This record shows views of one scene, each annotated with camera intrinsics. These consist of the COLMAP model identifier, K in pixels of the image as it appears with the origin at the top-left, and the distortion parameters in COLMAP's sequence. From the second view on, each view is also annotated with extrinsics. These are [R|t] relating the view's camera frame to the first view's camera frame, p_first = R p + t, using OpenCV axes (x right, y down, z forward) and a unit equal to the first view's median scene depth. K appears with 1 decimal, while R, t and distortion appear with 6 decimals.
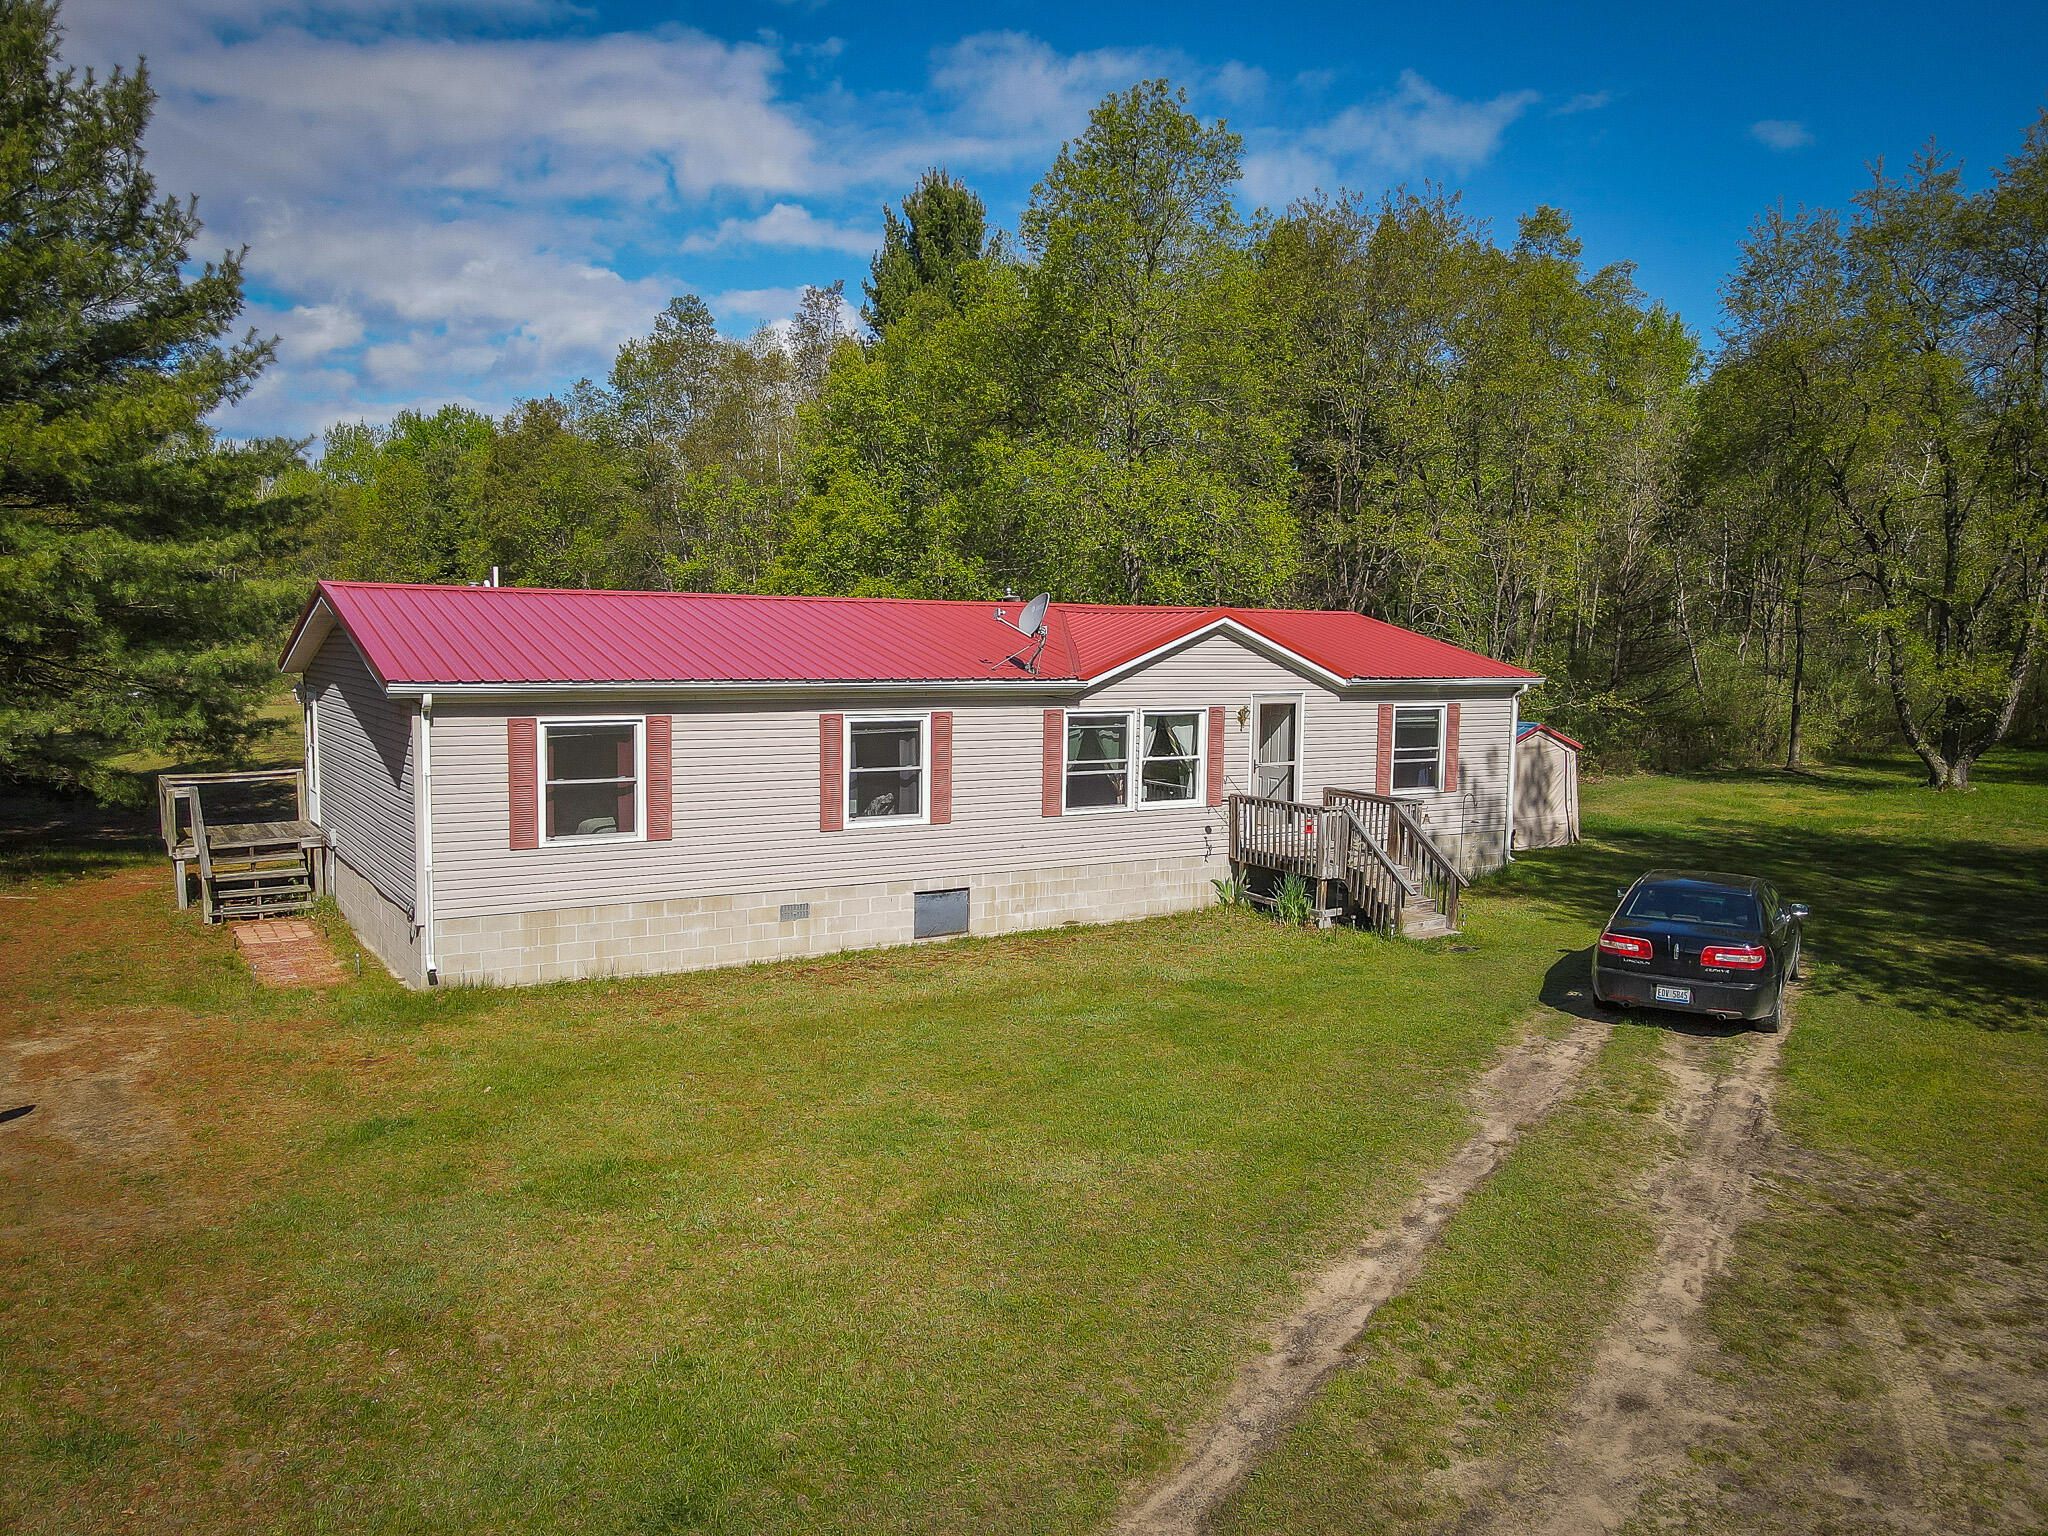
lens RADIAL K [[1493.2, 0, 1008.3], [0, 1493.2, 769.9], [0, 0, 1]] dist [0.012469, 0.005820]
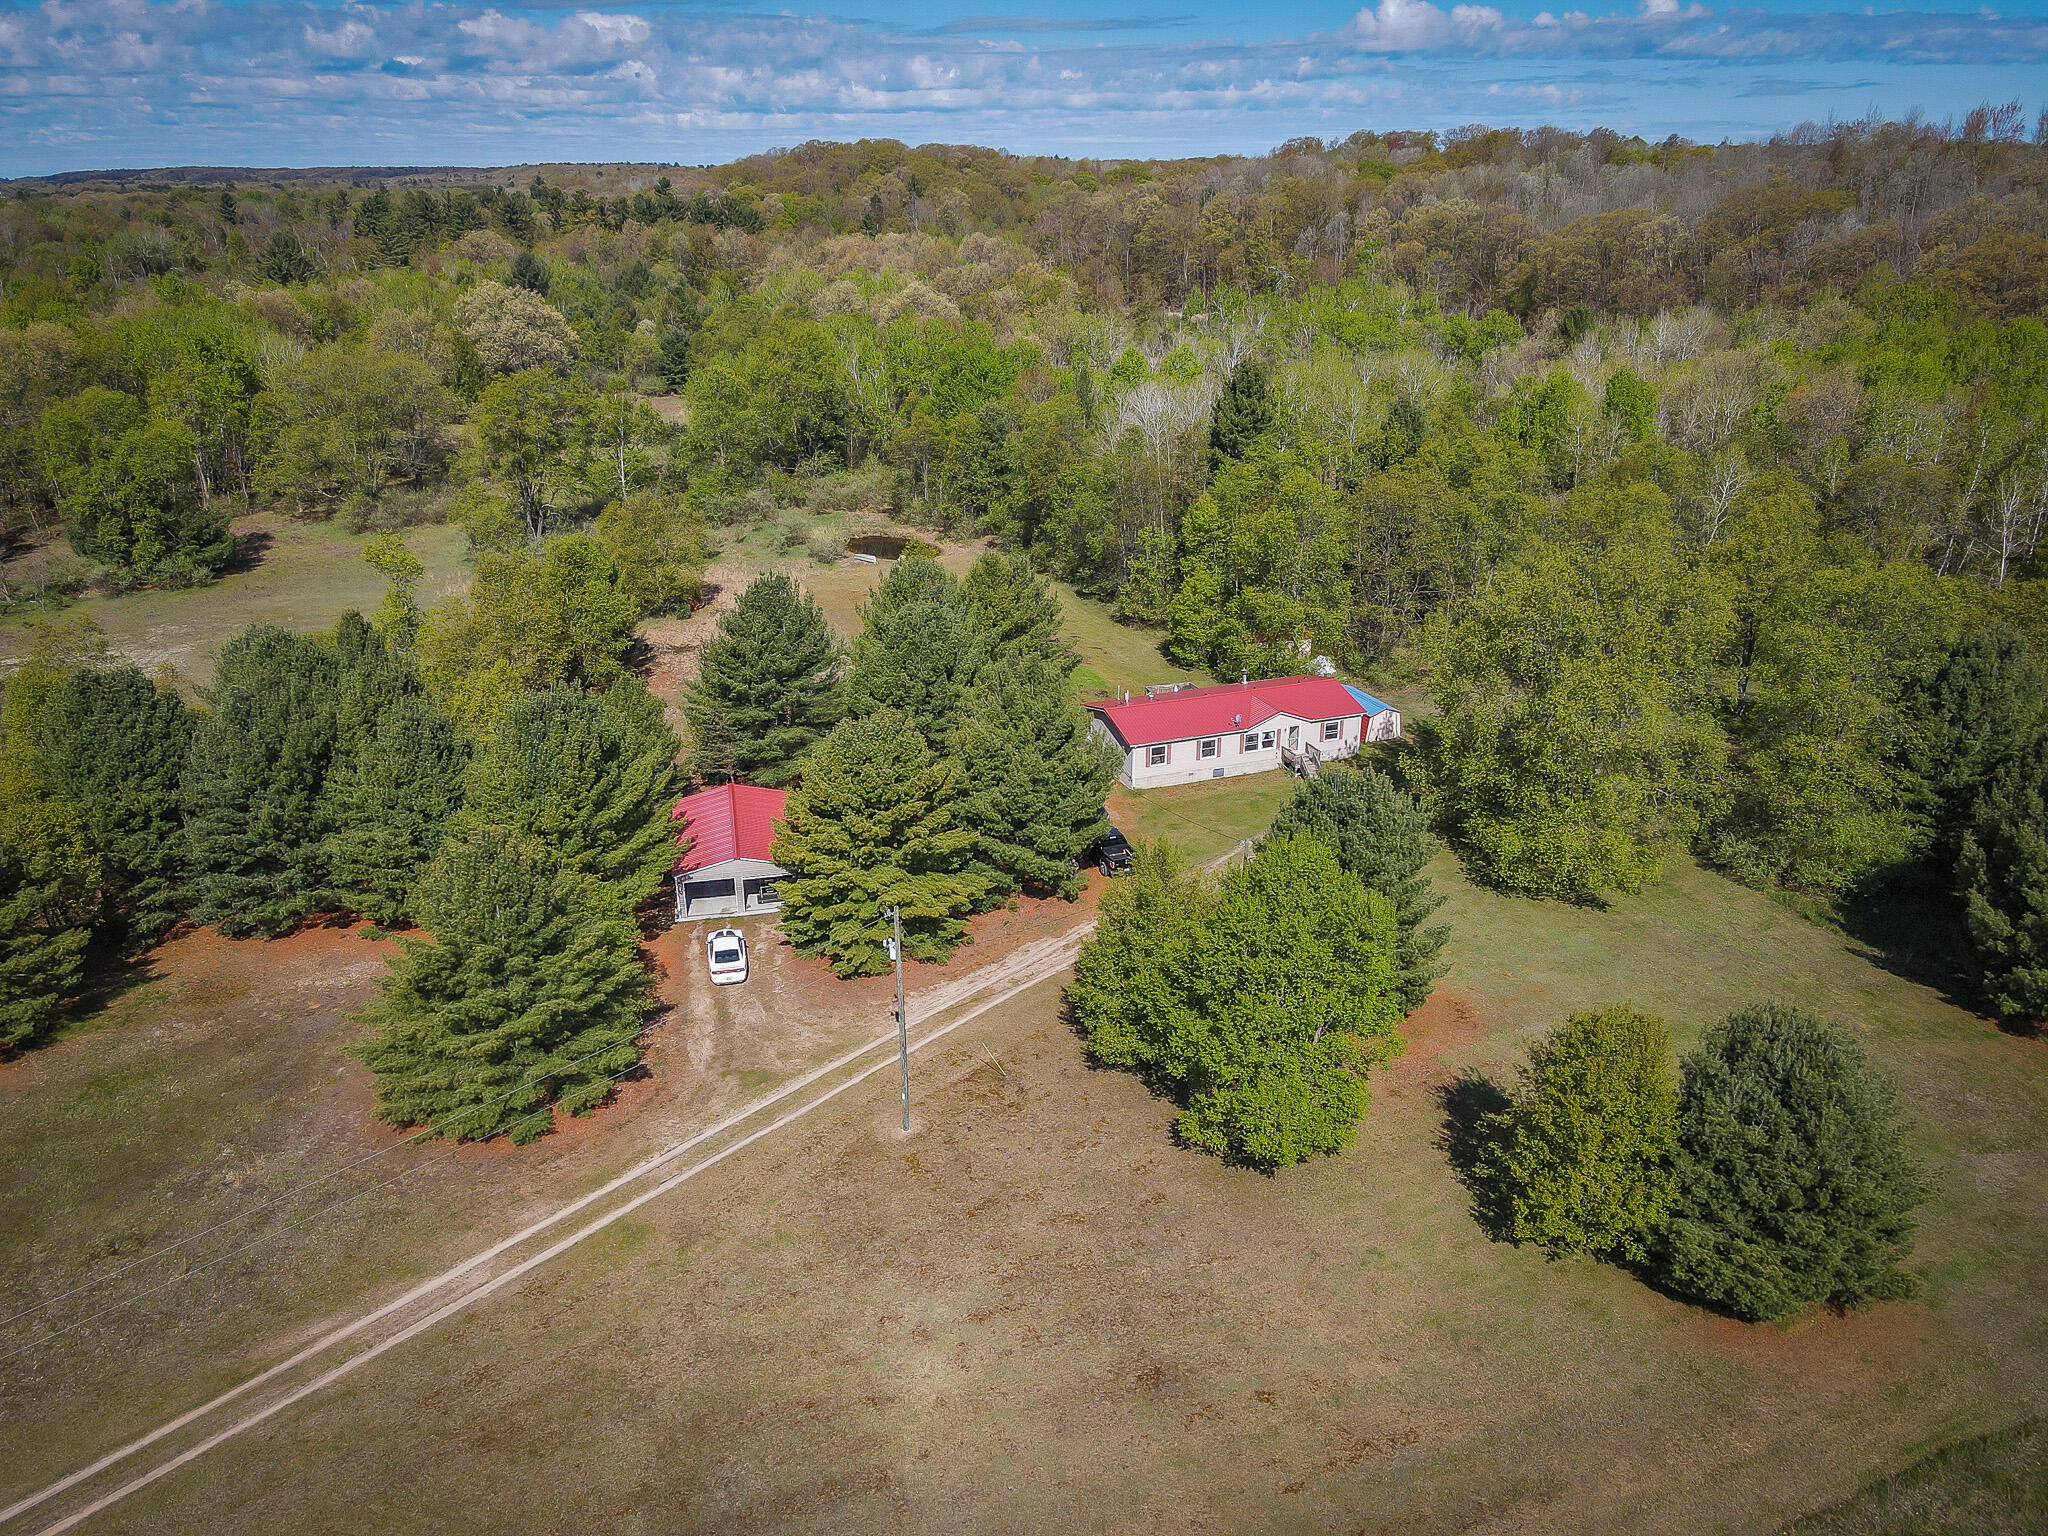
lens RADIAL K [[1498.6, 0, 1012.6], [0, 1498.6, 760.5], [0, 0, 1]] dist [0.012114, 0.001241]
pose [[0.976830, 0.060740, -0.205215, 0.325507], [0.000075, 0.958782, 0.284142, -1.435682], [0.214015, -0.277574, 0.936563, -4.060048]]
